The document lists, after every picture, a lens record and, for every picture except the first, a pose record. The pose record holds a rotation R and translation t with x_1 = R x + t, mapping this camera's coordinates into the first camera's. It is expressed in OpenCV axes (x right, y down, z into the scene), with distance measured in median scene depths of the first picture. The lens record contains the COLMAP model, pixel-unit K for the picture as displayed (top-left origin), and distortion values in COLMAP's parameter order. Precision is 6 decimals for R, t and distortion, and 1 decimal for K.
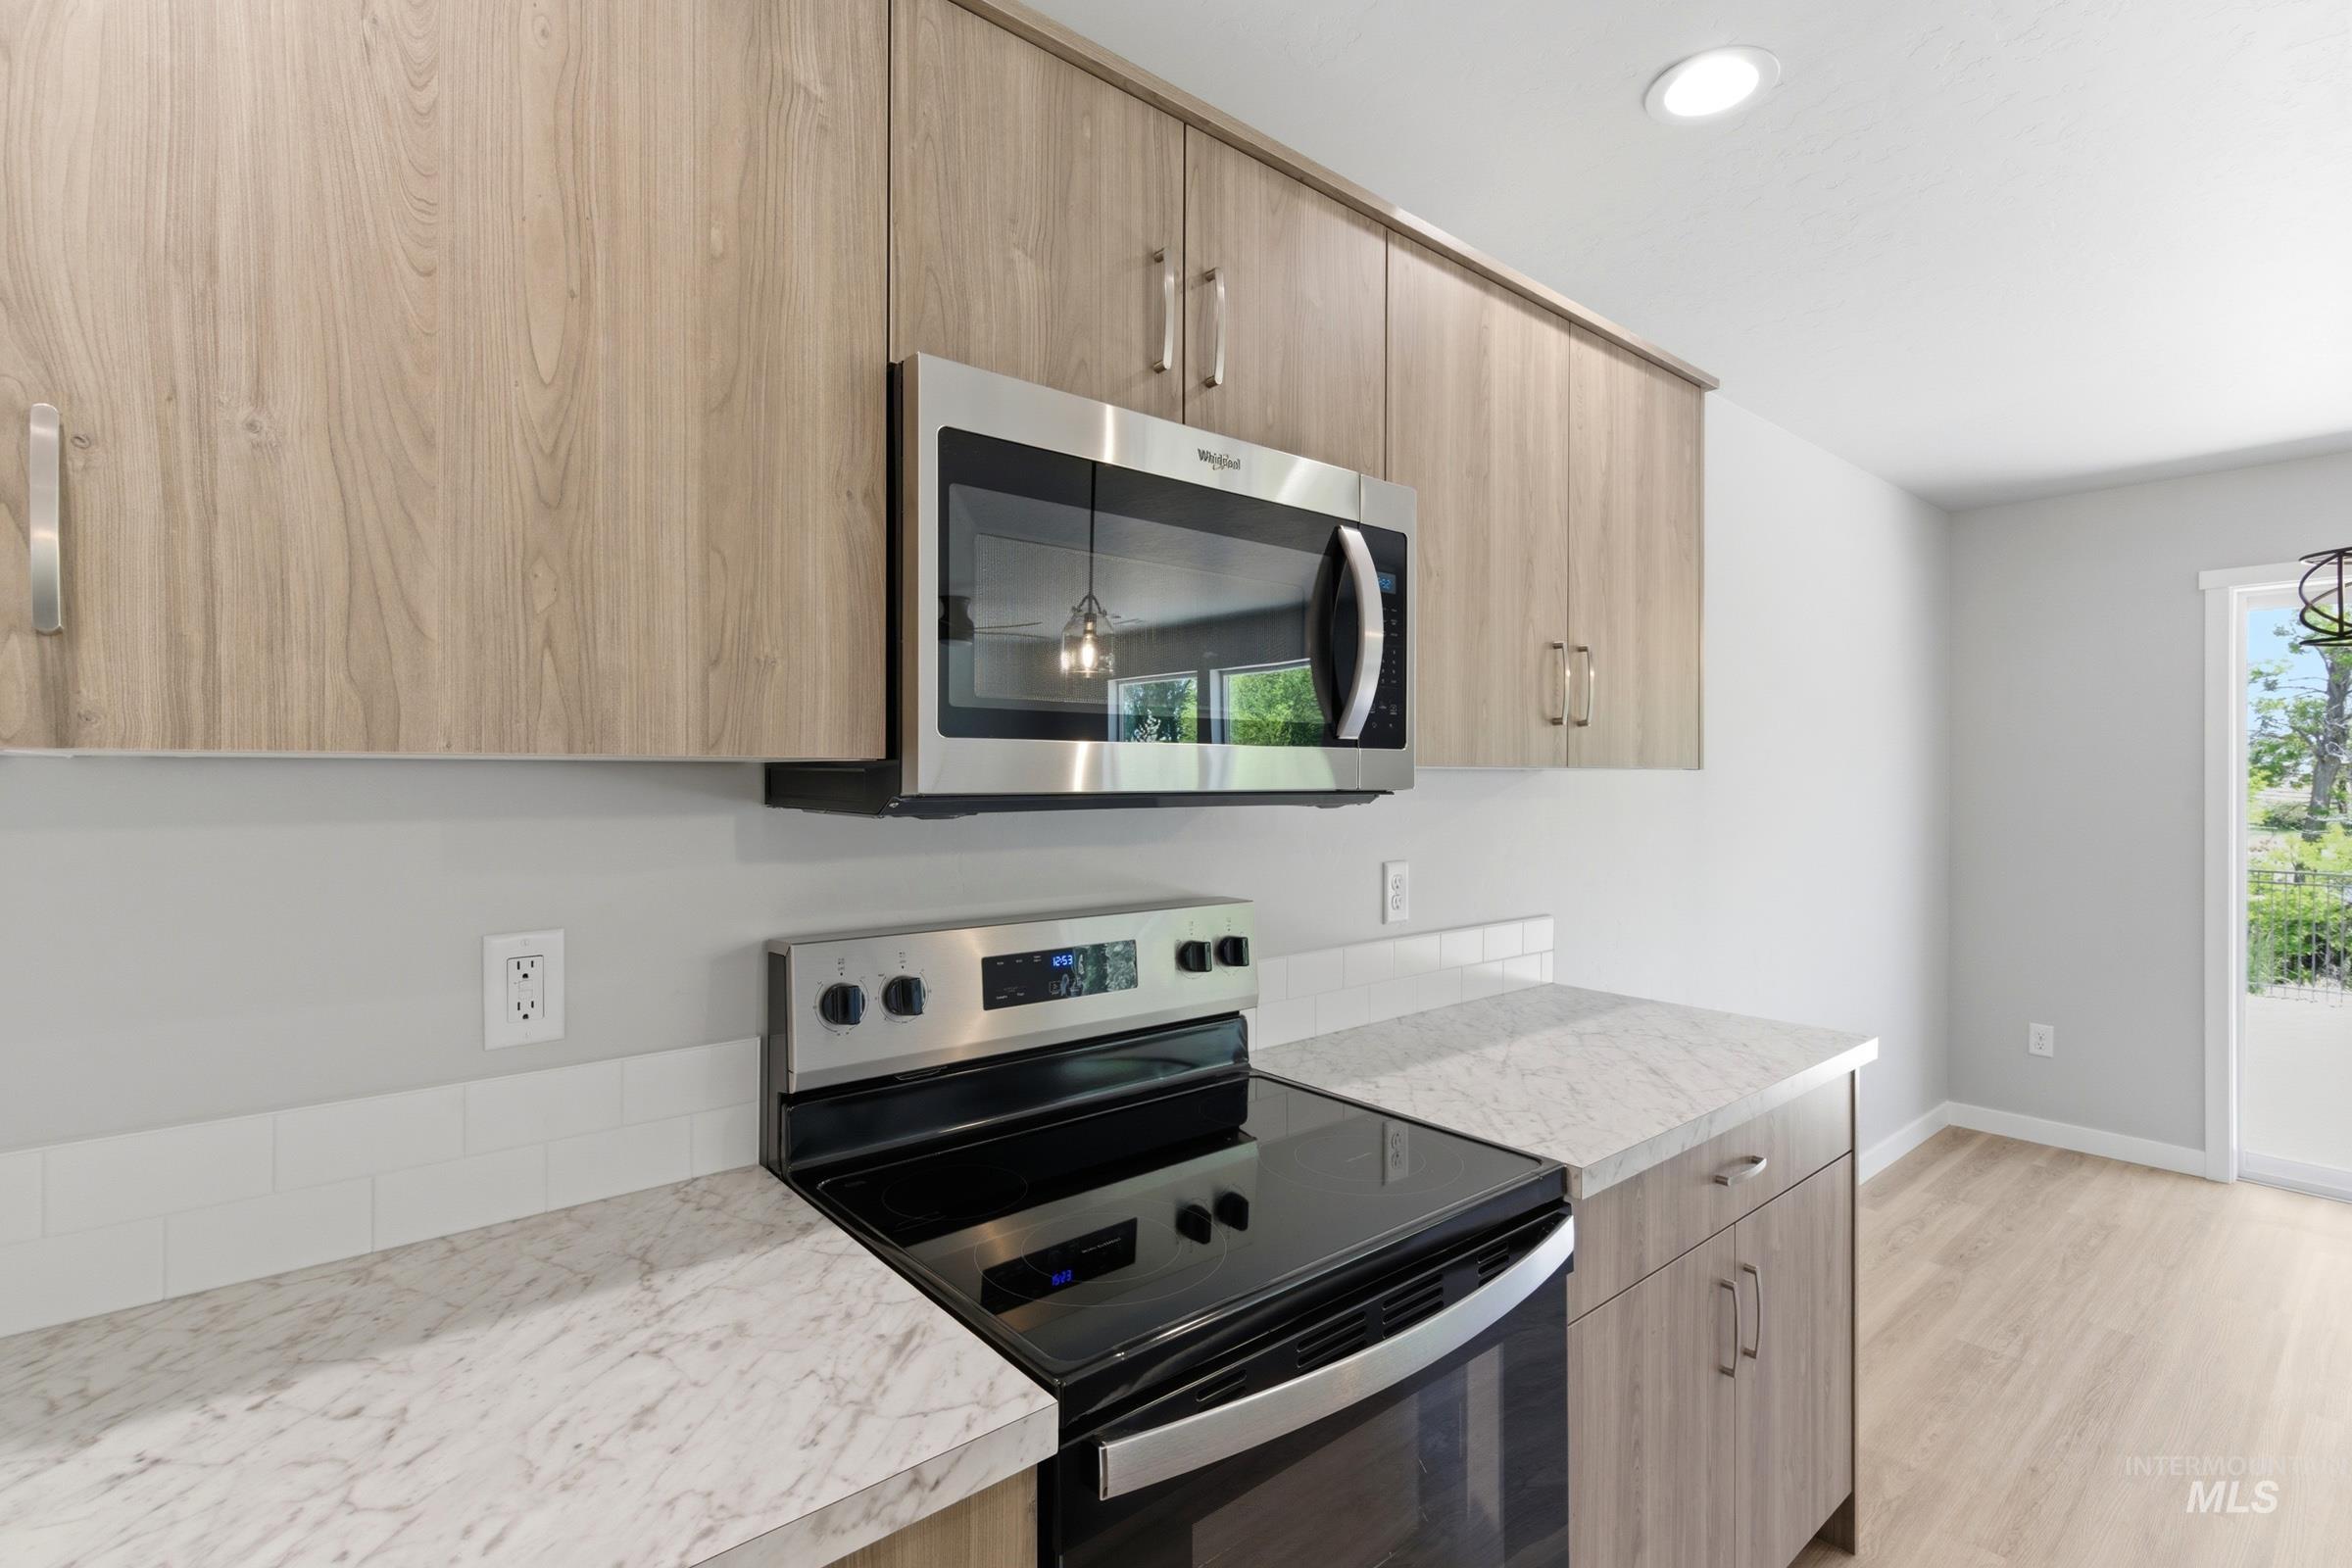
lens RADIAL K [[1068.2, 0, 1117.6], [0, 1068.2, 784.4], [0, 0, 1]] dist [0.002558, -0.004105]
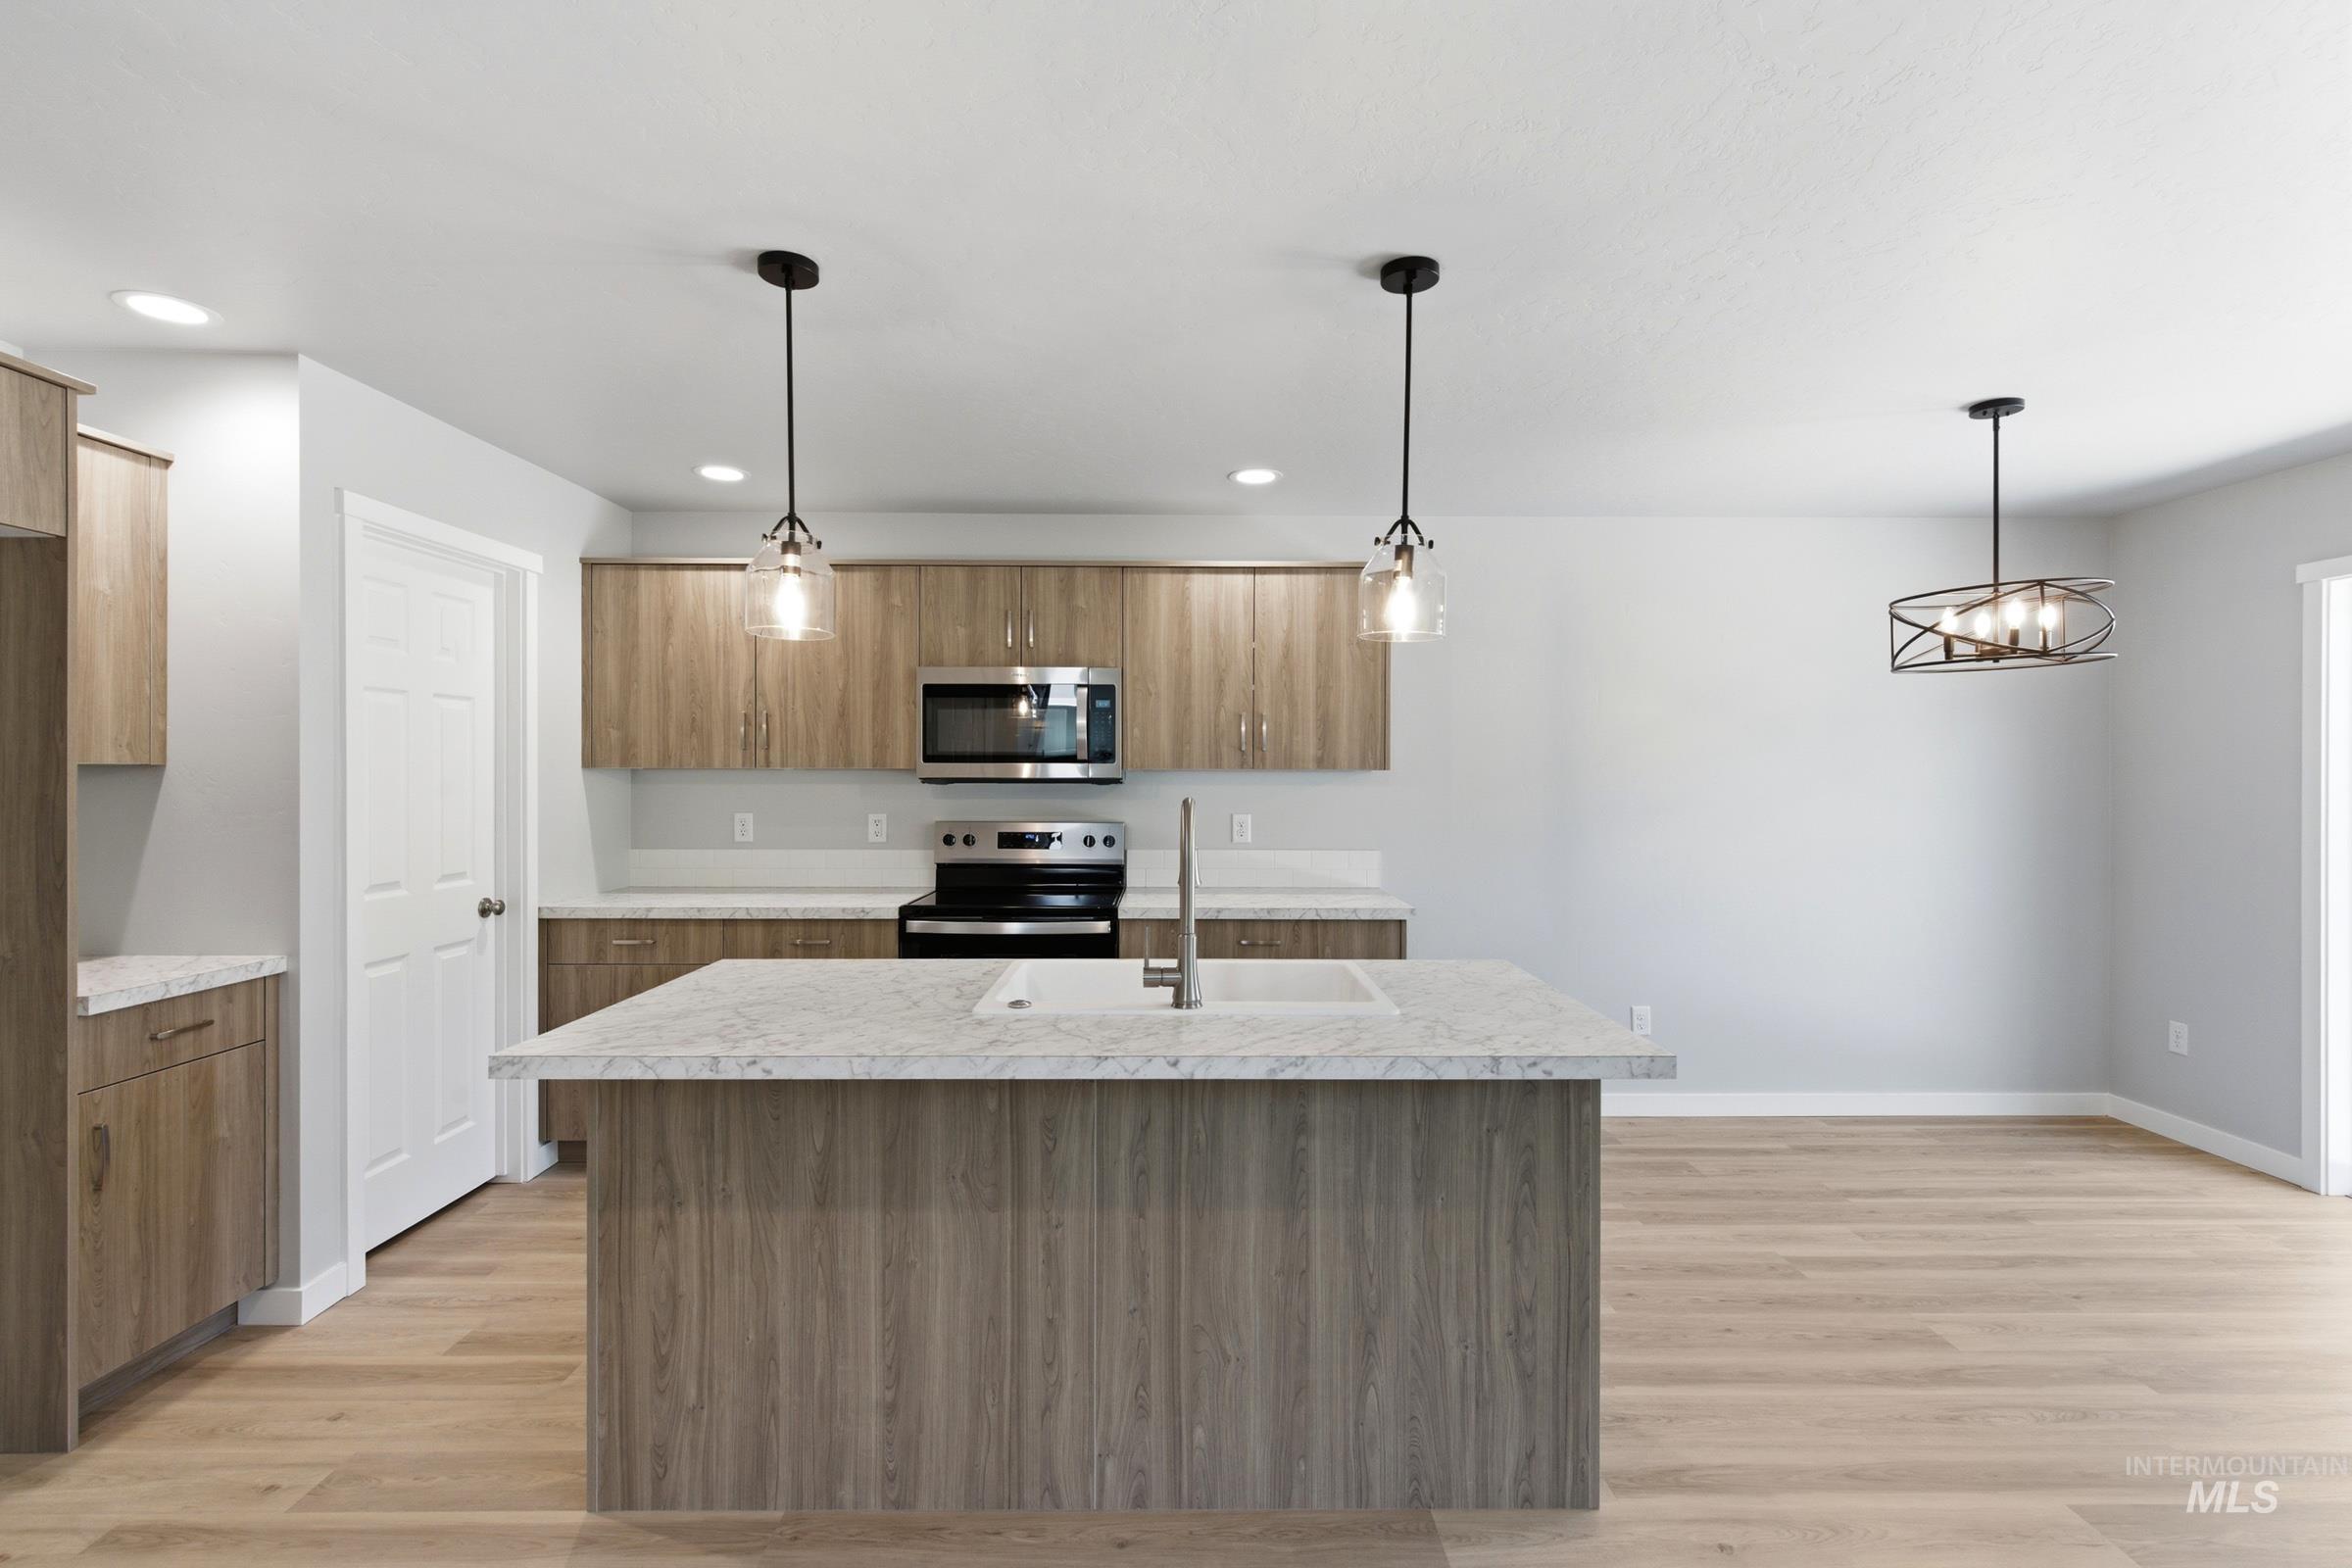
lens RADIAL K [[1068.2, 0, 1183.7], [0, 1068.2, 776.8], [0, 0, 1]] dist [0.002558, -0.004105]
pose [[0.777576, 0.000254, -0.628789, 0.837303], [-0.005793, 0.999960, -0.006760, 0.007016], [0.628763, 0.008899, 0.777546, -0.404678]]
